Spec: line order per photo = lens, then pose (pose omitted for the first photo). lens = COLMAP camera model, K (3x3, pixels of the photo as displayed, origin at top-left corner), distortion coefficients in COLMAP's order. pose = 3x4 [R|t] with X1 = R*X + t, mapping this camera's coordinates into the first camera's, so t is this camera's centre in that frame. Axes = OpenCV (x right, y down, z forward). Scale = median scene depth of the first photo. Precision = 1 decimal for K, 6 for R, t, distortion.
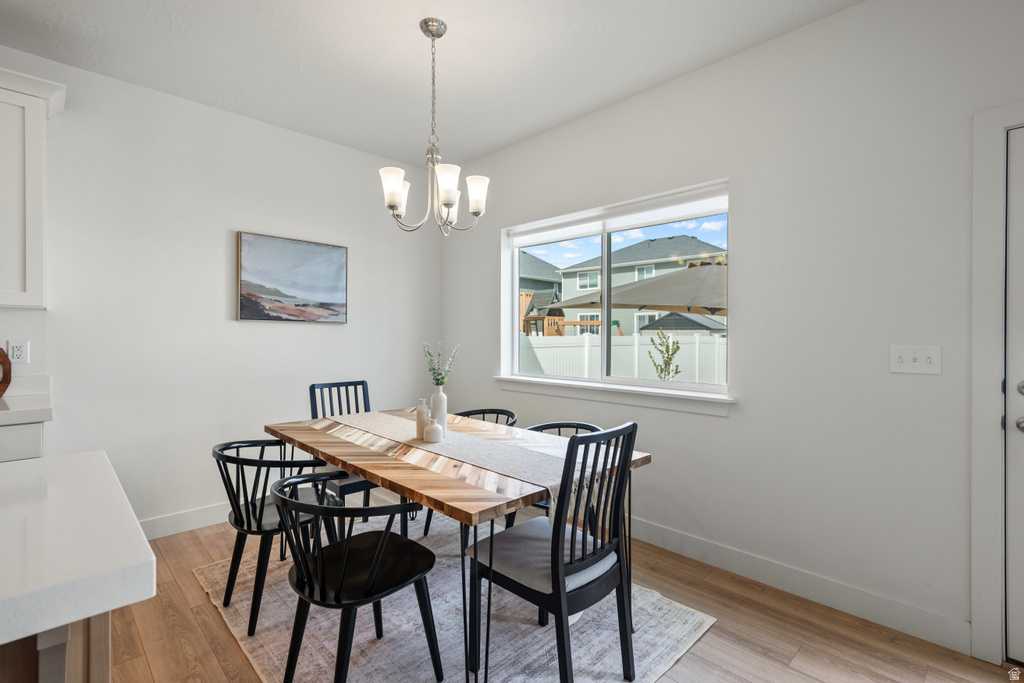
lens RADIAL K [[474.4, 0, 512.0], [0, 474.4, 341.5], [0, 0, 1]] dist [0.013751, -0.000522]
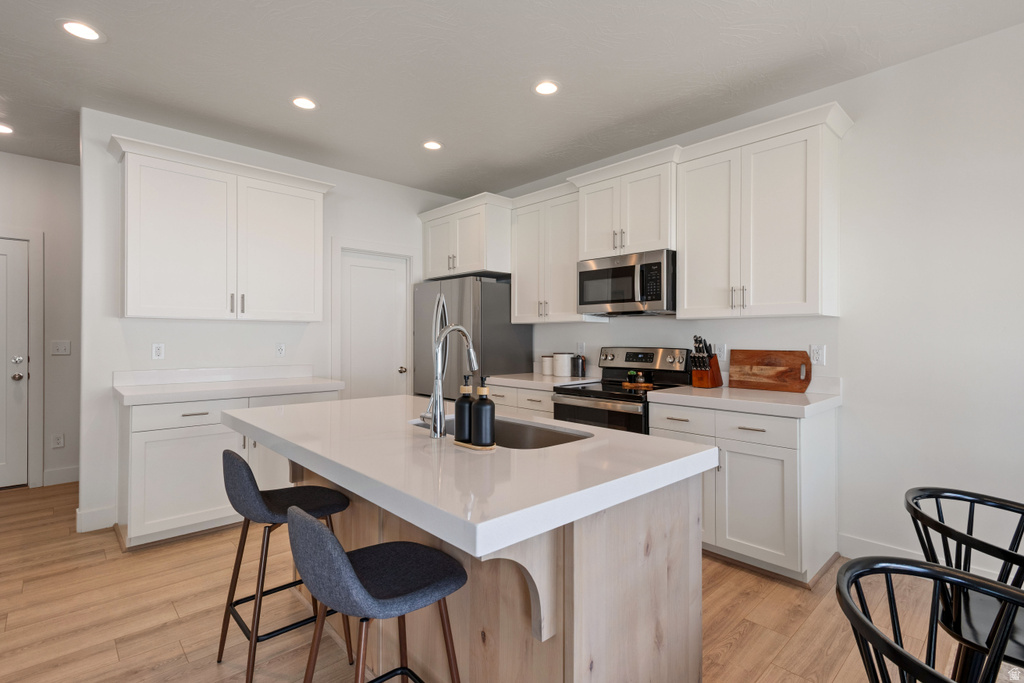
lens RADIAL K [[486.4, 0, 514.1], [0, 486.4, 331.0], [0, 0, 1]] dist [0.017188, -0.000617]
pose [[-0.008799, -0.016683, -0.999822, 0.101920], [-0.011495, 0.999796, -0.016582, -0.005435], [0.999895, 0.011347, -0.008989, 0.233308]]
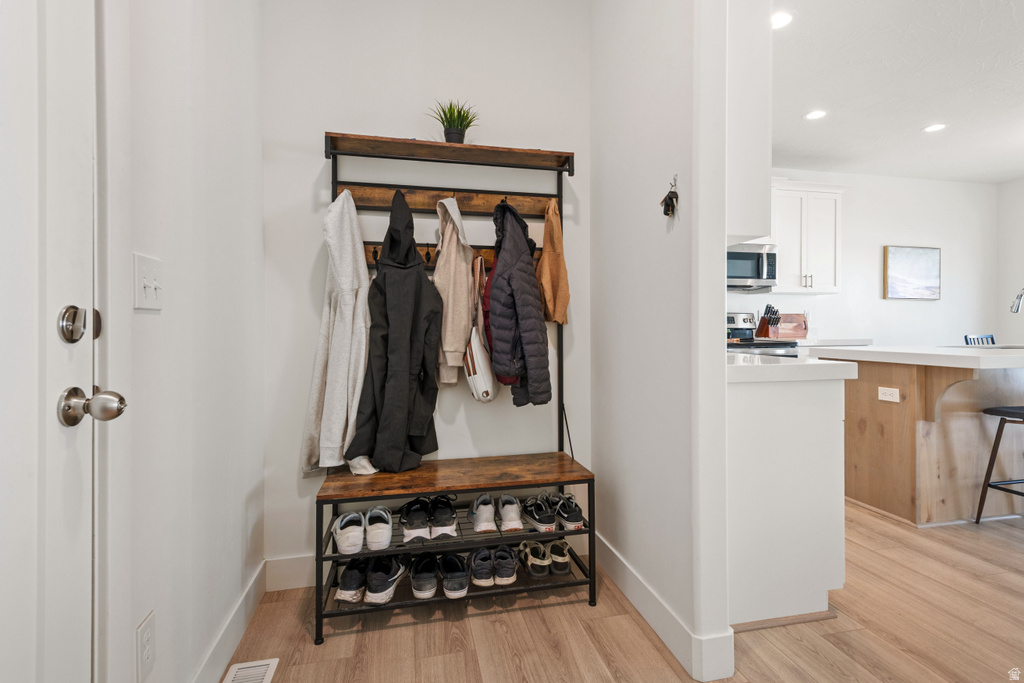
lens RADIAL K [[479.6, 0, 512.2], [0, 479.6, 329.9], [0, 0, 1]] dist [0.017069, -0.007103]
pose [[0.856063, -0.002756, -0.516863, -0.819622], [0.000629, 0.999991, -0.004291, 0.070679], [0.516870, 0.003348, 0.856057, -1.126585]]
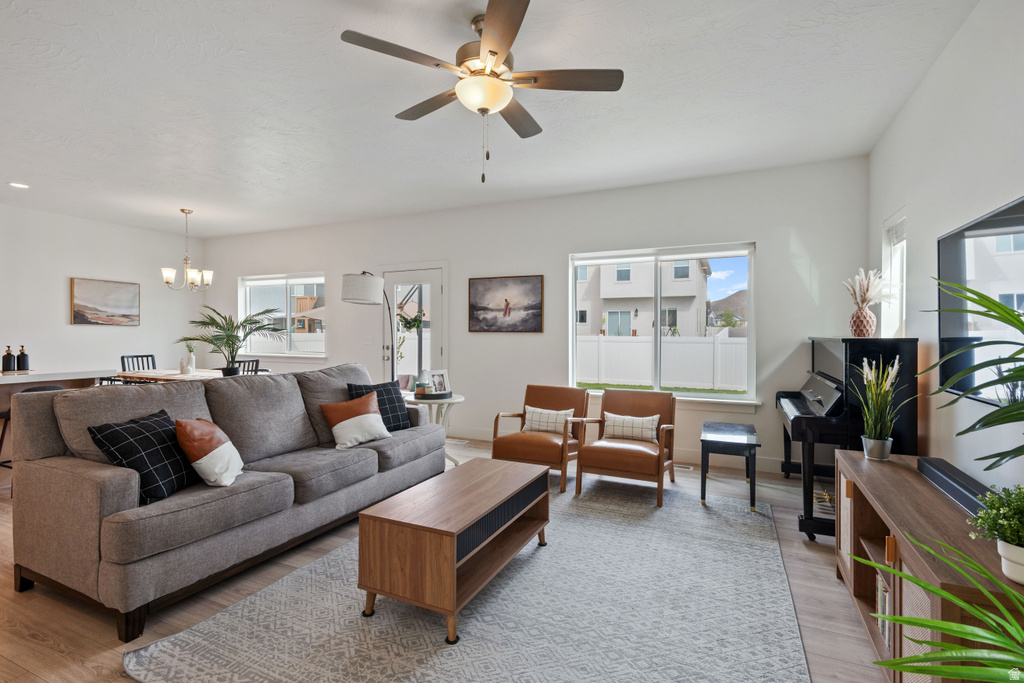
lens RADIAL K [[474.4, 0, 512.0], [0, 474.4, 341.5], [0, 0, 1]] dist [0.013751, -0.000522]
pose [[0.934321, -0.005916, 0.356383, 0.389255], [0.003868, 0.999972, 0.006460, 0.019140], [-0.356411, -0.004657, 0.934318, -1.430013]]
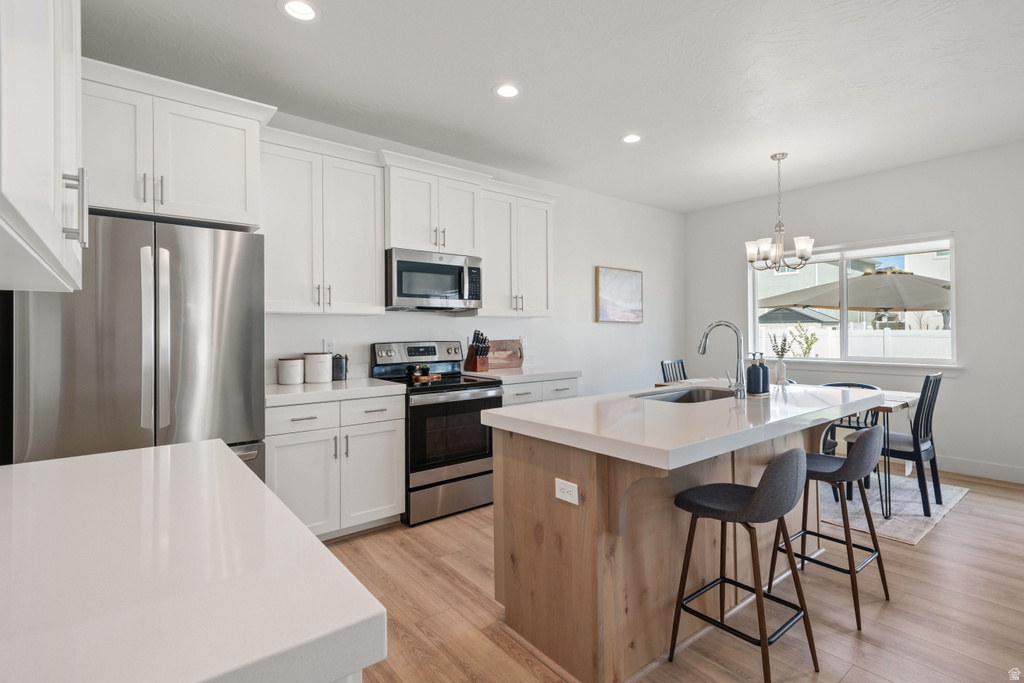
lens RADIAL K [[486.4, 0, 514.1], [0, 486.4, 331.0], [0, 0, 1]] dist [0.017188, -0.000617]
pose [[0.995519, -0.012975, -0.093667, -0.699469], [0.011769, 0.999841, -0.013421, 0.003212], [0.093826, 0.012258, 0.995513, -0.634538]]
